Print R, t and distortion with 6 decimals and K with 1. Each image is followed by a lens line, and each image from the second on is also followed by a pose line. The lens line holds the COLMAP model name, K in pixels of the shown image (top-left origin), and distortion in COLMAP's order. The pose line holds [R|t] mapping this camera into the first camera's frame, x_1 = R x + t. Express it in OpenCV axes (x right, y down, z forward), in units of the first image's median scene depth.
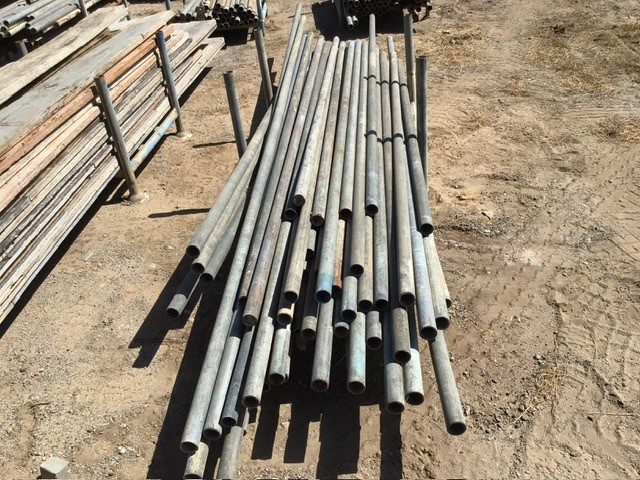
lens RADIAL K [[568.5, 0, 322.2], [0, 568.5, 229.9], [0, 0, 1]] dist [0.099006, -0.204290]
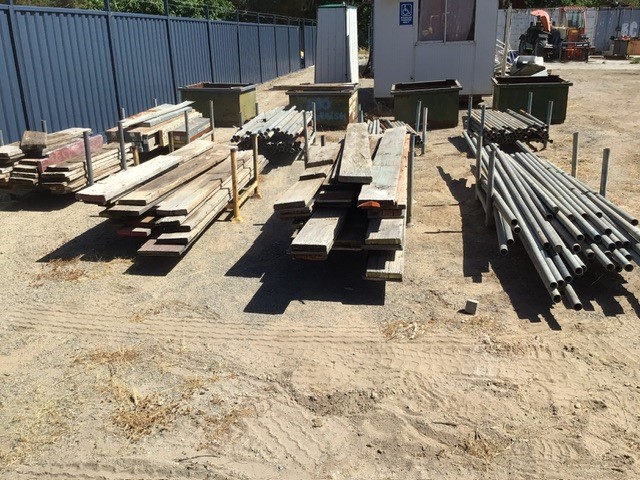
lens RADIAL K [[568.5, 0, 322.2], [0, 568.5, 229.9], [0, 0, 1]] dist [0.099006, -0.204290]
pose [[0.995600, 0.072407, -0.059488, -0.626456], [-0.084881, 0.965788, -0.245049, 0.496130], [0.039709, 0.249020, 0.967684, -0.758329]]
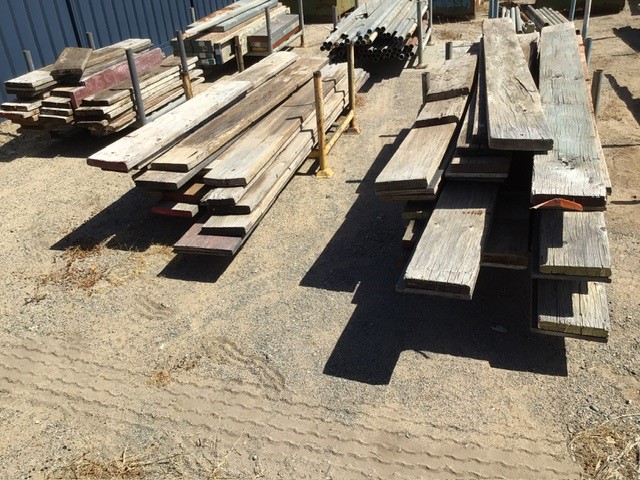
lens RADIAL K [[568.5, 0, 322.2], [0, 568.5, 229.9], [0, 0, 1]] dist [0.099006, -0.204290]
pose [[0.969866, 0.105873, -0.219432, -0.729345], [-0.117857, 0.992132, -0.042226, 0.168053], [0.213235, 0.066815, 0.974714, -0.181971]]
